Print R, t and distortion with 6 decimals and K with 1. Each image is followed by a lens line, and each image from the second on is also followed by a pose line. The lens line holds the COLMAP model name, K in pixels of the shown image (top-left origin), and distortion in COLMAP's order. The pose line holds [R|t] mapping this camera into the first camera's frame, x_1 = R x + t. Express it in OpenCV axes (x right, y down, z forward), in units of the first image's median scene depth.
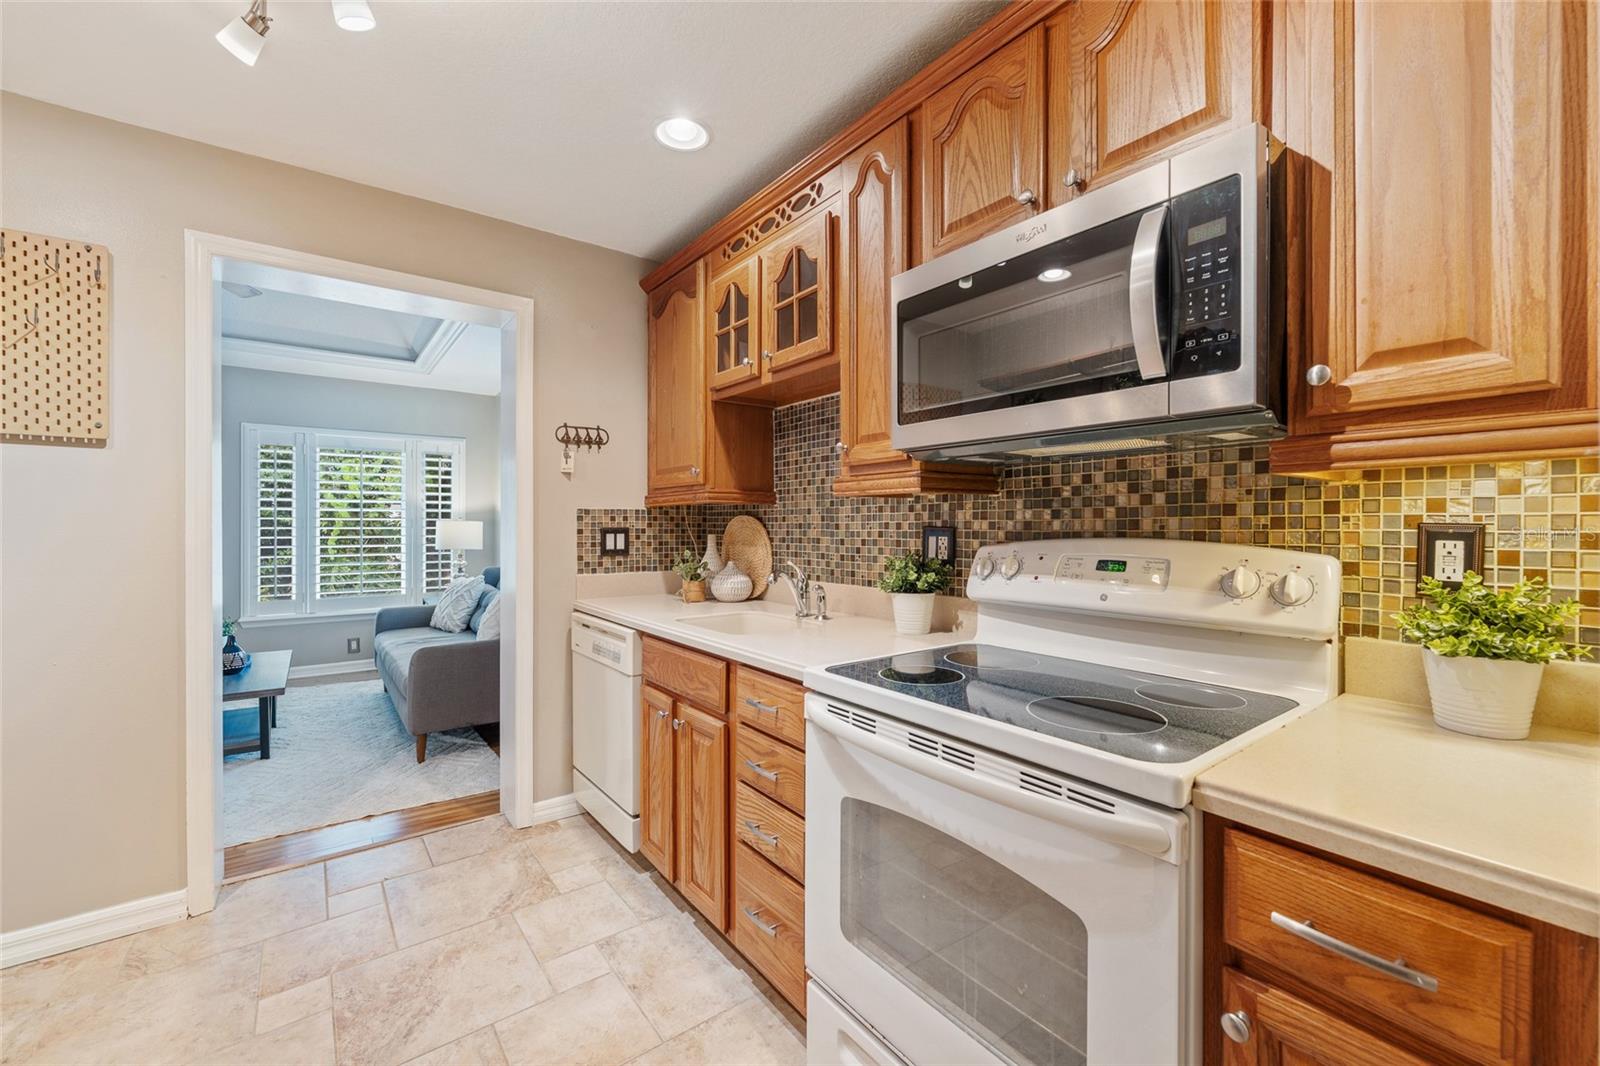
lens RADIAL K [[649.0, 0, 804.1], [0, 649.0, 526.7], [0, 0, 1]] dist [0.001438, -0.000155]
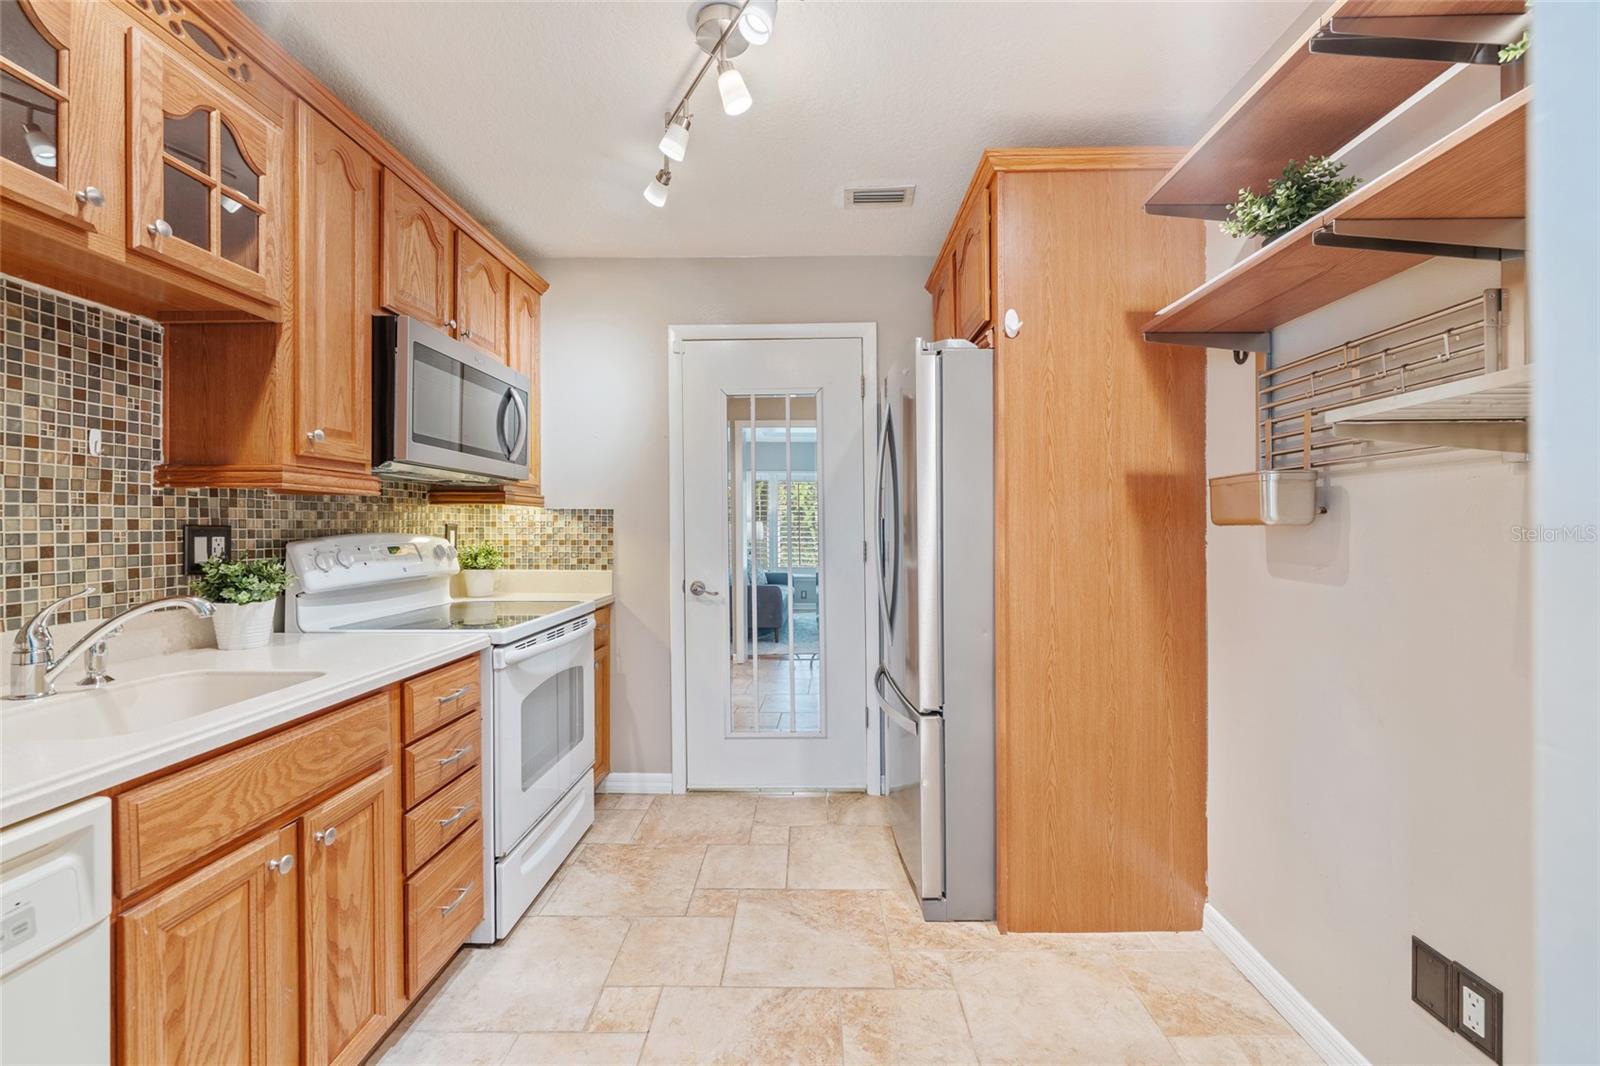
lens RADIAL K [[660.6, 0, 801.1], [0, 660.6, 501.0], [0, 0, 1]] dist [0.000173, 0.000131]
pose [[-0.781945, 0.027605, 0.622736, -0.832255], [0.006392, 0.999322, -0.036272, 0.003893], [-0.623315, -0.024382, -0.781591, 1.057348]]
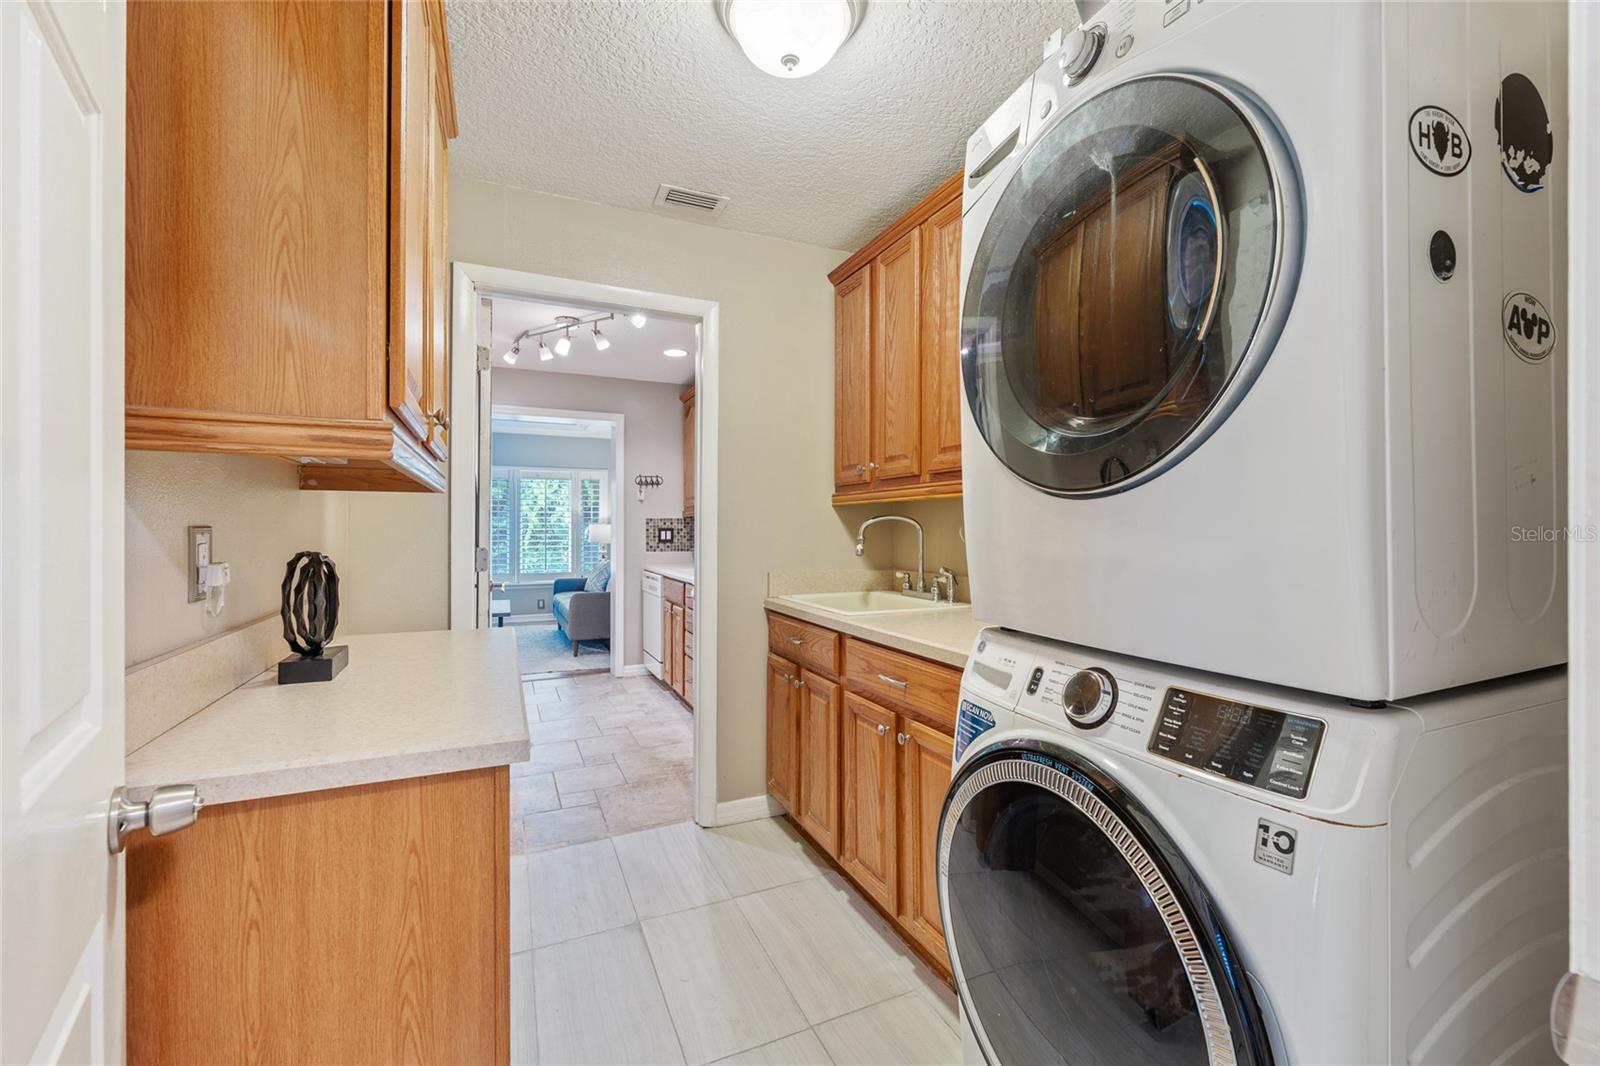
lens RADIAL K [[648.1, 0, 810.1], [0, 648.1, 517.4], [0, 0, 1]] dist [-0.001370, -0.000080]
pose [[0.978422, -0.006554, -0.206514, 0.663674], [0.003342, 0.999868, -0.015899, 0.003015], [0.206591, 0.014866, 0.978315, -0.997048]]
